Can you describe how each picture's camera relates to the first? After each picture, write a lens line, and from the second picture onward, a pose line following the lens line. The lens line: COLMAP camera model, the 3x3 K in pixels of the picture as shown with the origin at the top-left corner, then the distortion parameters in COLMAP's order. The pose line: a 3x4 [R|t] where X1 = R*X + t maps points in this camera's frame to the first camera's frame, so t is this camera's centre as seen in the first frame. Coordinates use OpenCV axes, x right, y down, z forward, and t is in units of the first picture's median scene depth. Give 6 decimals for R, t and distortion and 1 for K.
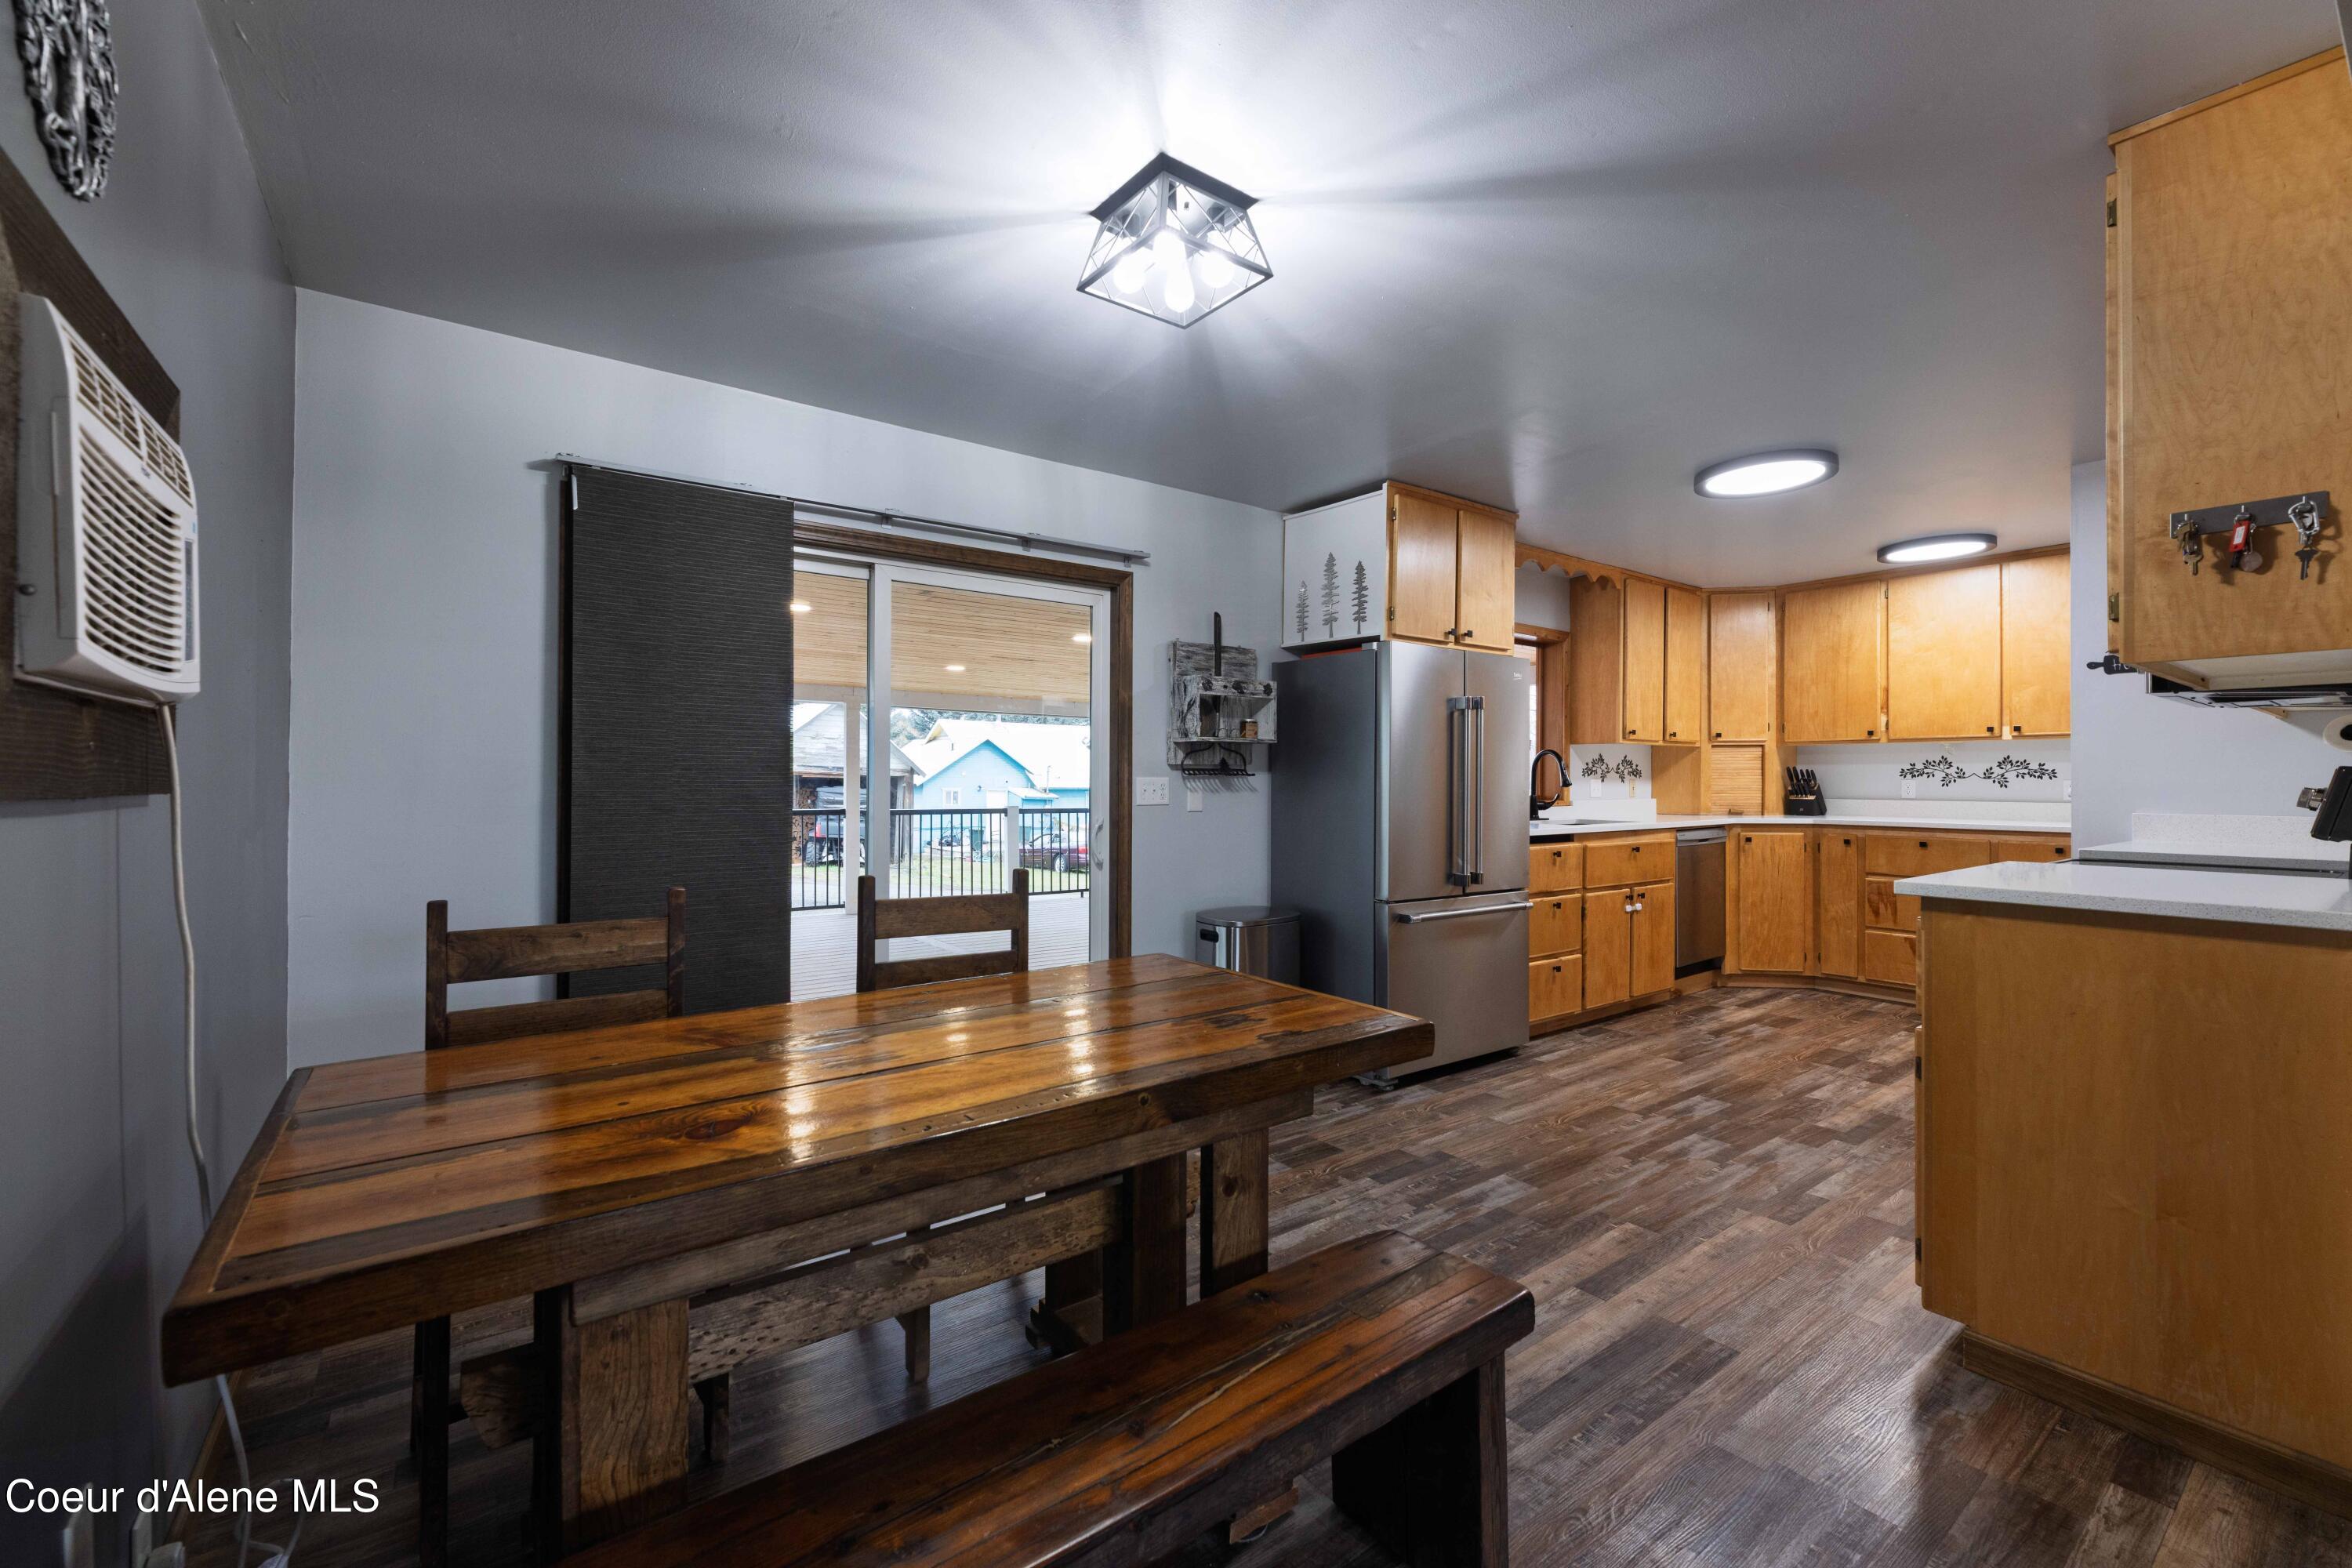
lens RADIAL K [[956.0, 0, 1181.8], [0, 956.0, 777.0], [0, 0, 1]] dist [0.003530, -0.000095]
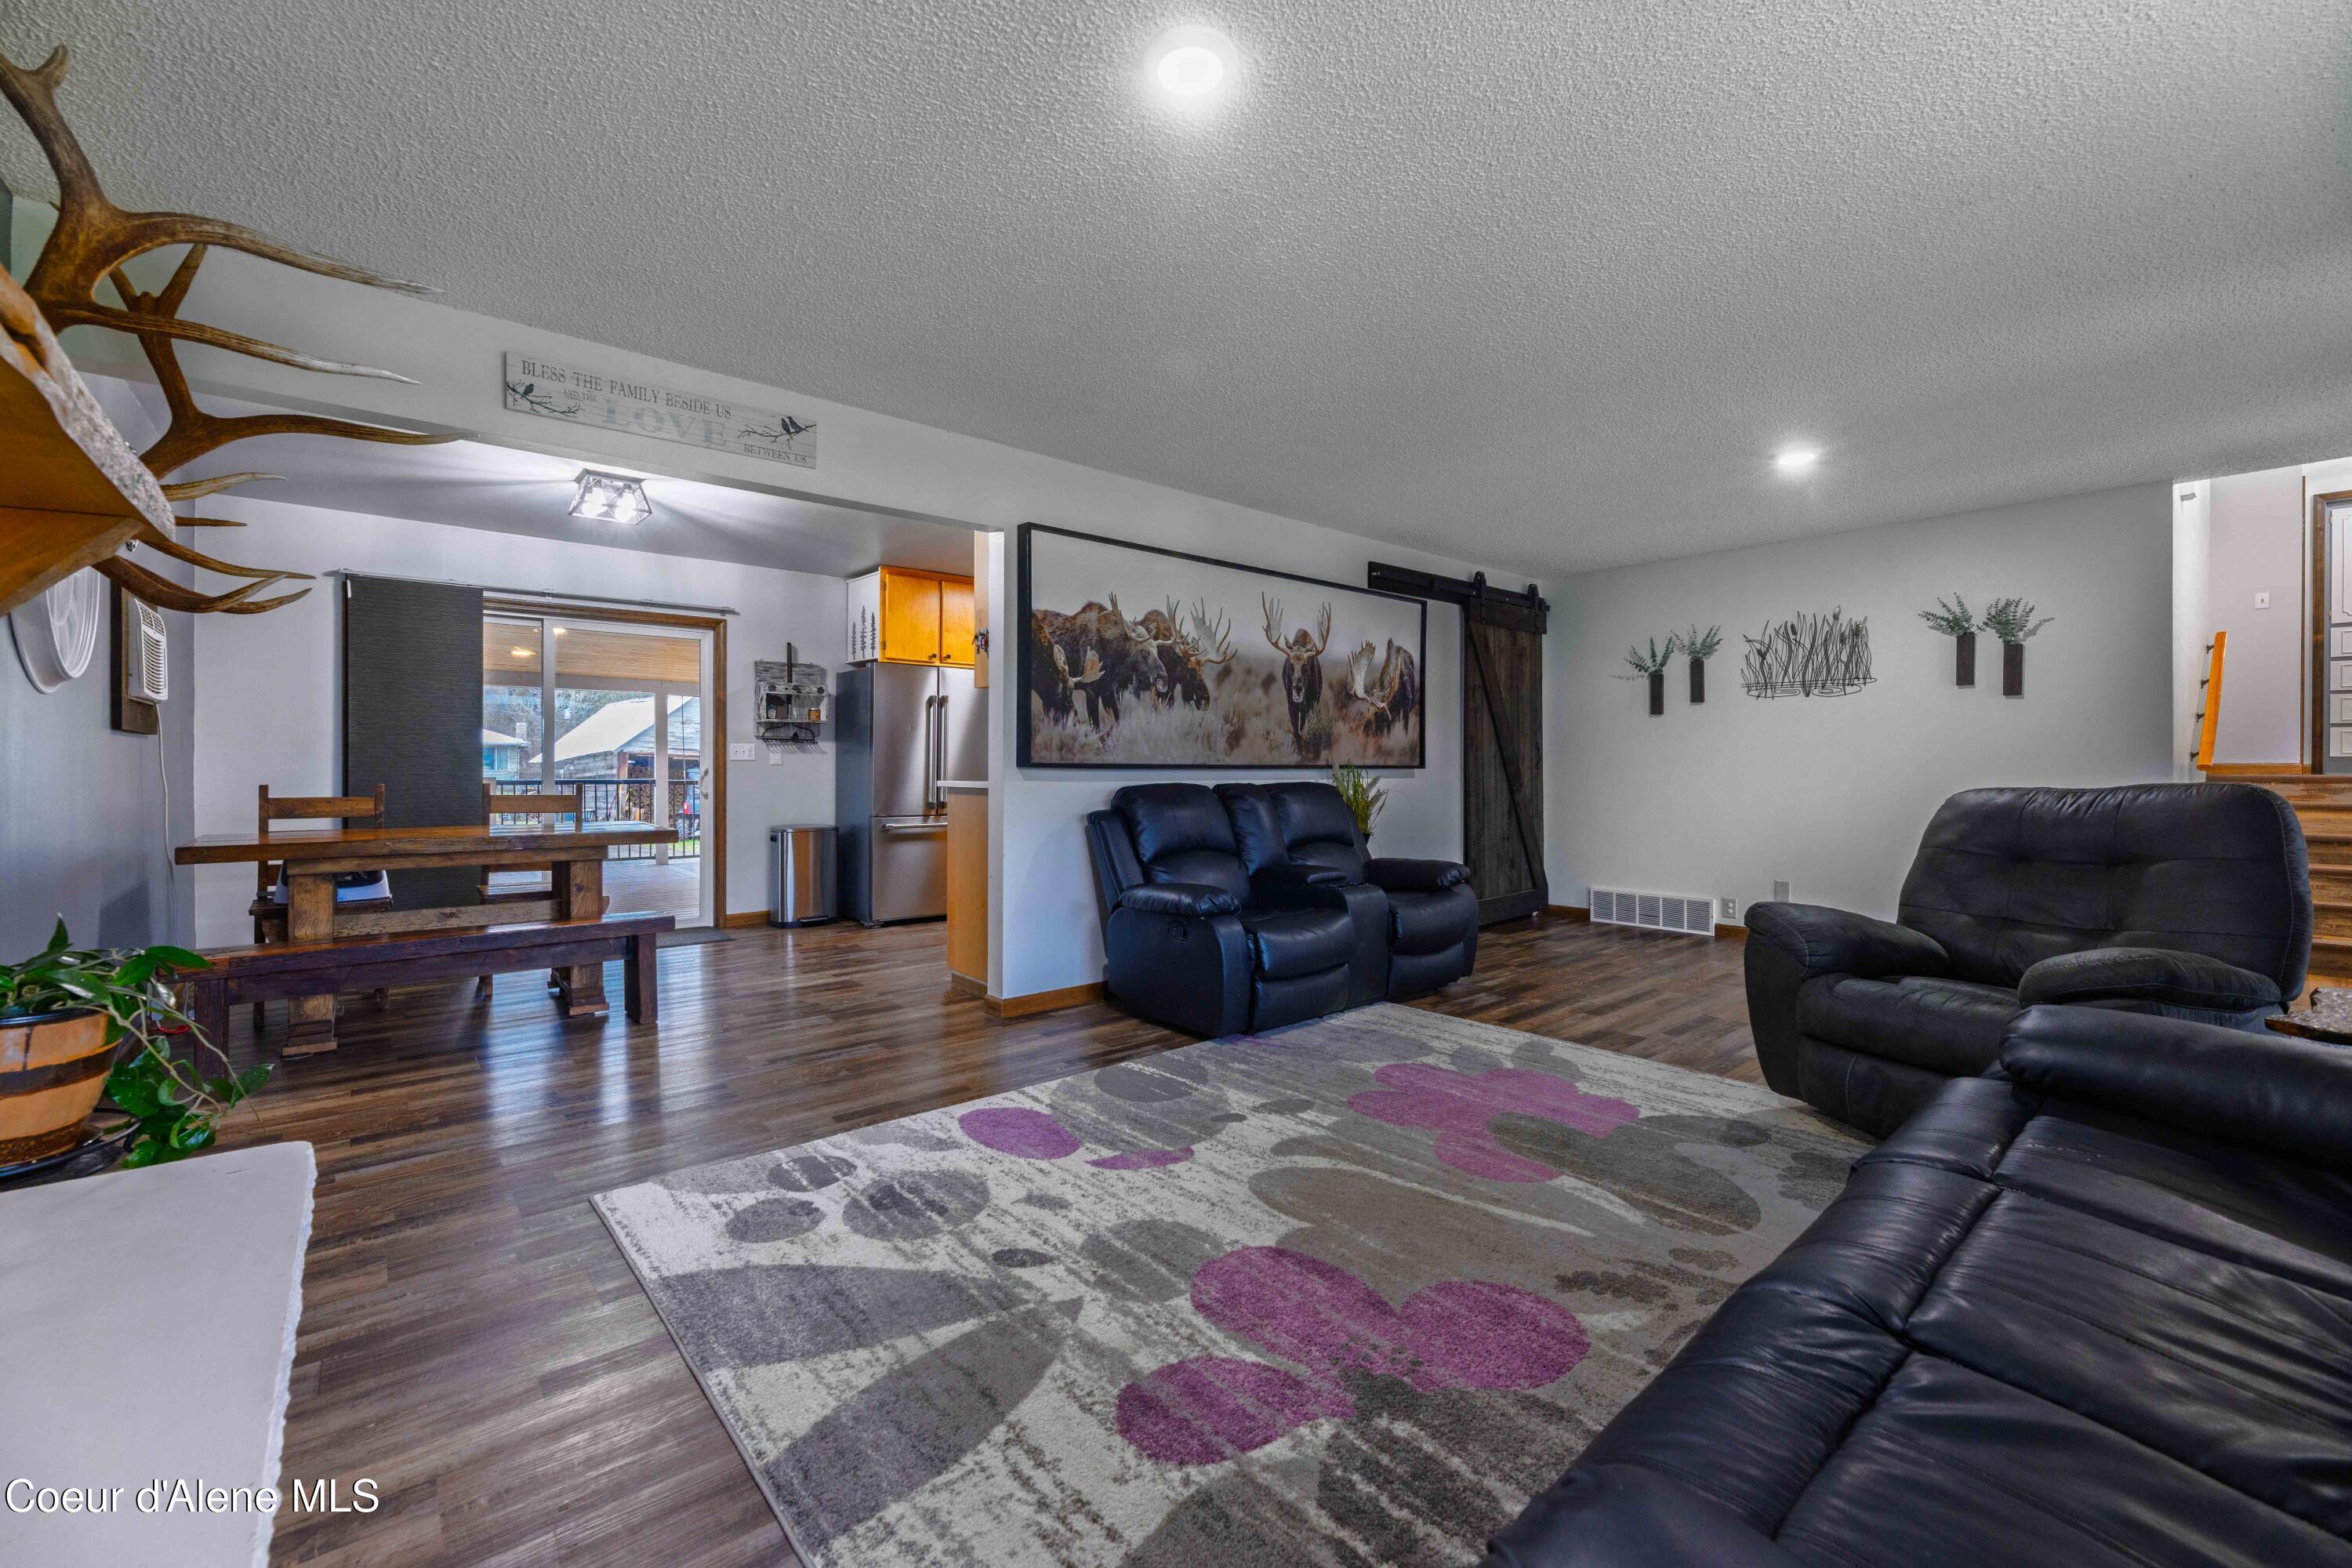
lens RADIAL K [[956.0, 0, 1173.8], [0, 956.0, 770.4], [0, 0, 1]] dist [0.003530, -0.000095]
pose [[0.998232, 0.000457, 0.059438, 0.624576], [-0.000933, 0.999968, 0.007971, 0.033758], [-0.059432, -0.008012, 0.998200, -0.705242]]
